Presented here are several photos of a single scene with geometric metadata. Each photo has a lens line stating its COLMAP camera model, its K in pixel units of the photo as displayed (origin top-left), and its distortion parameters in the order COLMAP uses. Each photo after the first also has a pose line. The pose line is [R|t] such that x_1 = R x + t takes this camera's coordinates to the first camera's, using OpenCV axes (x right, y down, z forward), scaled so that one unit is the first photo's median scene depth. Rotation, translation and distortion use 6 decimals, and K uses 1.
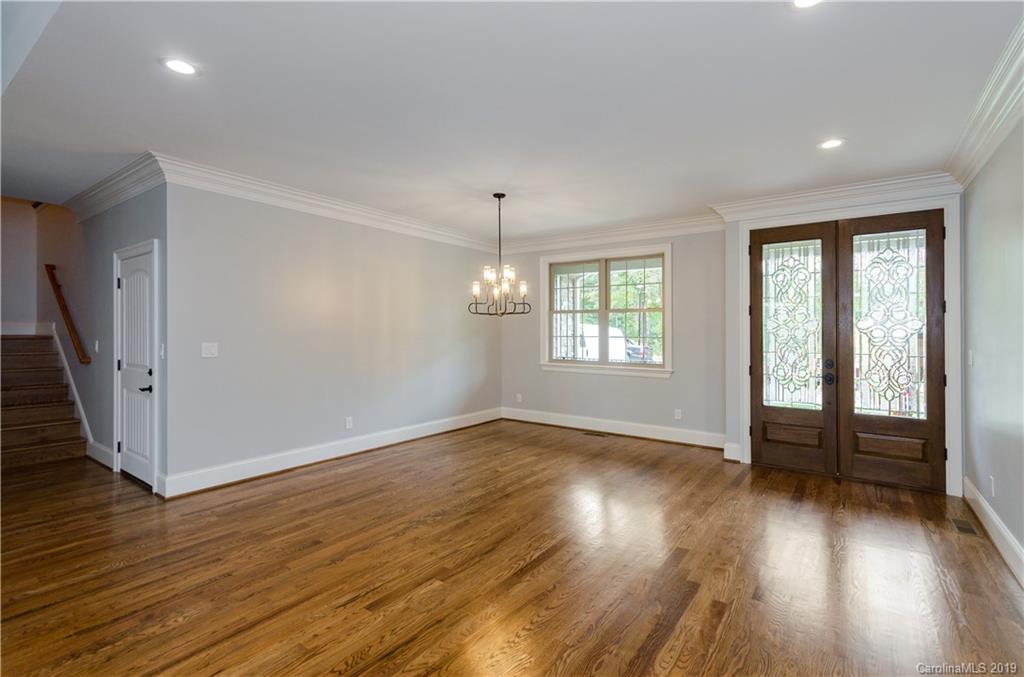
lens RADIAL K [[479.0, 0, 512.9], [0, 479.0, 331.1], [0, 0, 1]] dist [0.000551, 0.000175]
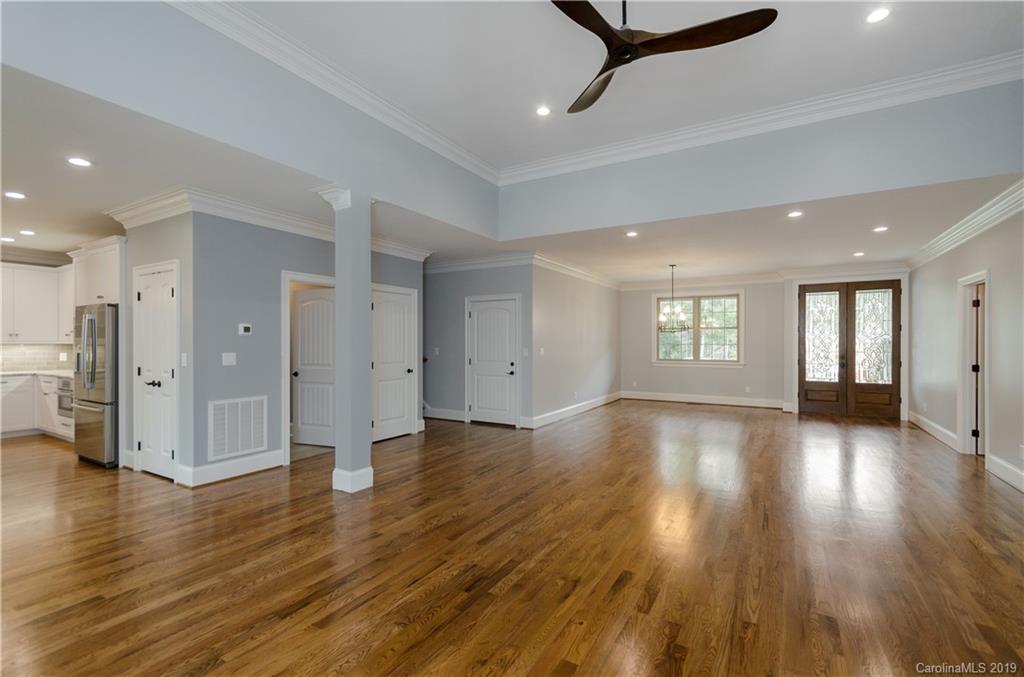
lens RADIAL K [[453.6, 0, 524.5], [0, 453.6, 347.4], [0, 0, 1]] dist [-0.000471, -0.000321]
pose [[0.994961, -0.006873, 0.100031, -0.769102], [0.005639, 0.999905, 0.012612, -0.000154], [-0.100108, -0.011985, 0.994904, -0.658524]]
